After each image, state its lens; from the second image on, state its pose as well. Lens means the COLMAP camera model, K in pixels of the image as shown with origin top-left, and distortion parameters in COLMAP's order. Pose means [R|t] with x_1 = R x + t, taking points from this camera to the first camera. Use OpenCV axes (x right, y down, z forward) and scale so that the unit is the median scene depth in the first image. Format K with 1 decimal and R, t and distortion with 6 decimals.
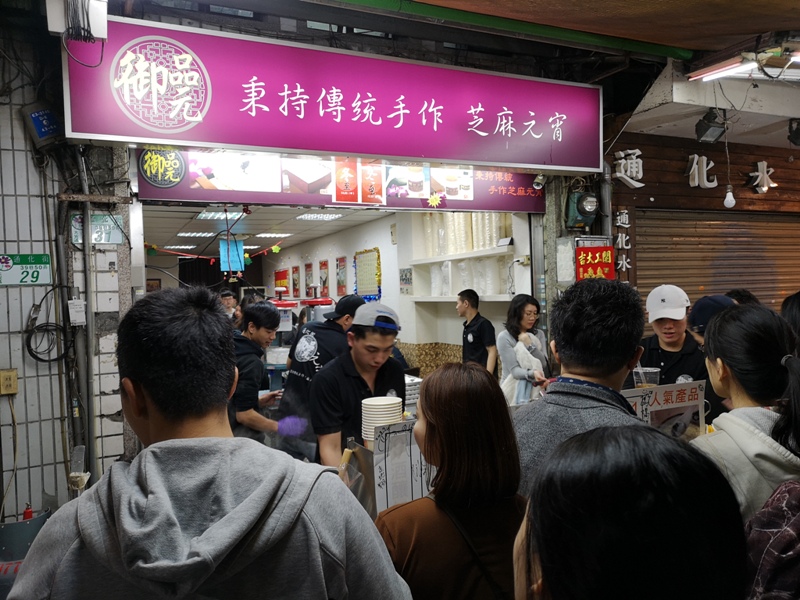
lens RADIAL K [[613.0, 0, 399.7], [0, 613.0, 303.6], [0, 0, 1]] dist [0.062866, -0.054667]
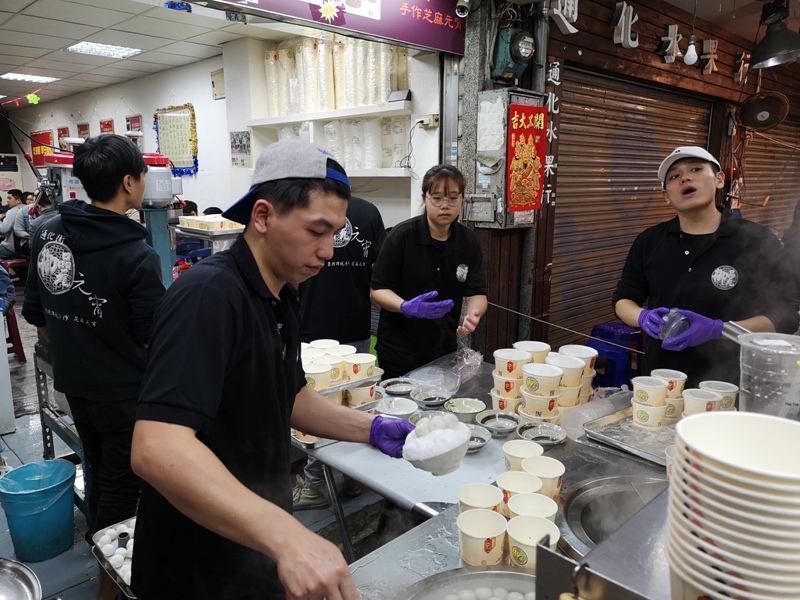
lens RADIAL K [[613.0, 0, 399.7], [0, 613.0, 303.6], [0, 0, 1]] dist [0.062866, -0.054667]
pose [[0.944035, -0.027439, 0.328702, -0.091674], [-0.031393, 0.984536, 0.172348, 0.021606], [-0.328348, -0.173021, 0.928575, 0.287485]]
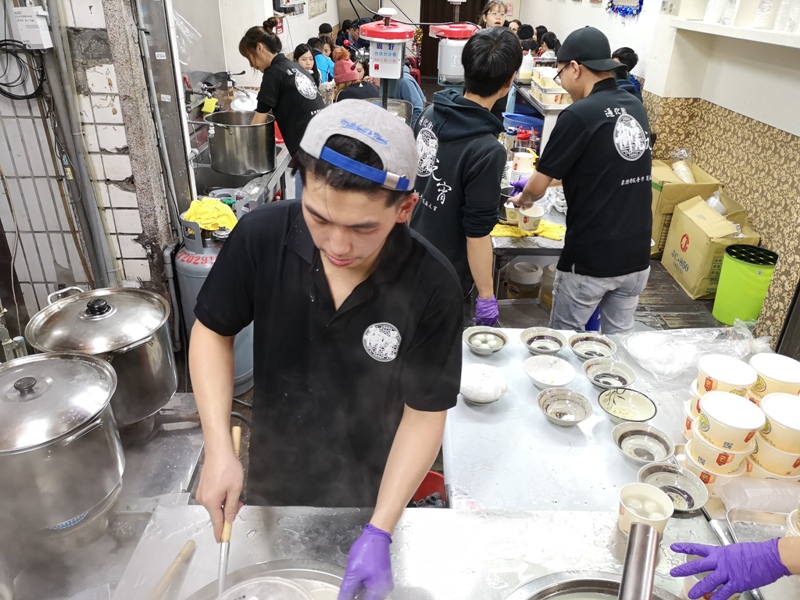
lens RADIAL K [[613.0, 0, 399.7], [0, 613.0, 303.6], [0, 0, 1]] dist [0.062866, -0.054667]
pose [[0.900612, 0.250779, -0.354977, 0.098909], [-0.066742, 0.886855, 0.457202, -0.038104], [0.429469, -0.388069, 0.815450, 0.351912]]
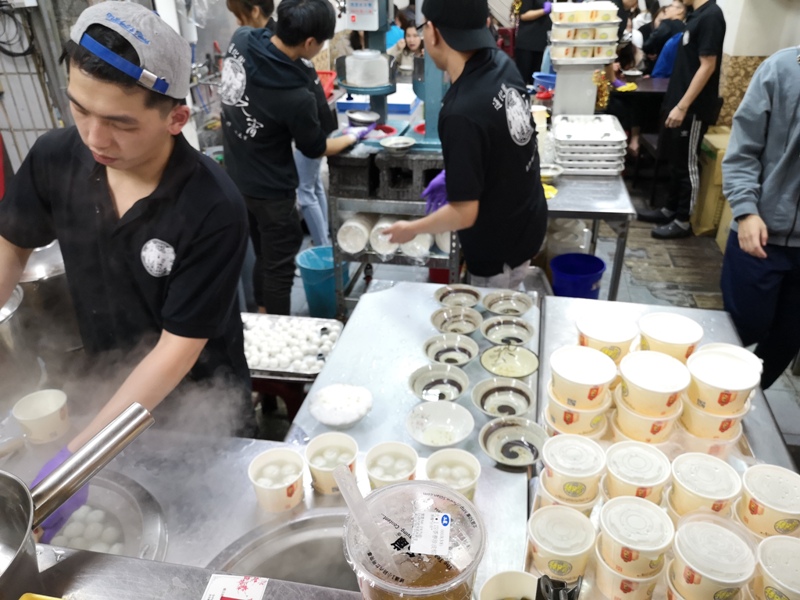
lens RADIAL K [[613.0, 0, 399.7], [0, 613.0, 303.6], [0, 0, 1]] dist [0.062866, -0.054667]
pose [[0.803401, 0.302444, -0.512909, 0.222068], [-0.020235, 0.874766, 0.484122, -0.016574], [0.595095, -0.378565, 0.708908, 0.421485]]
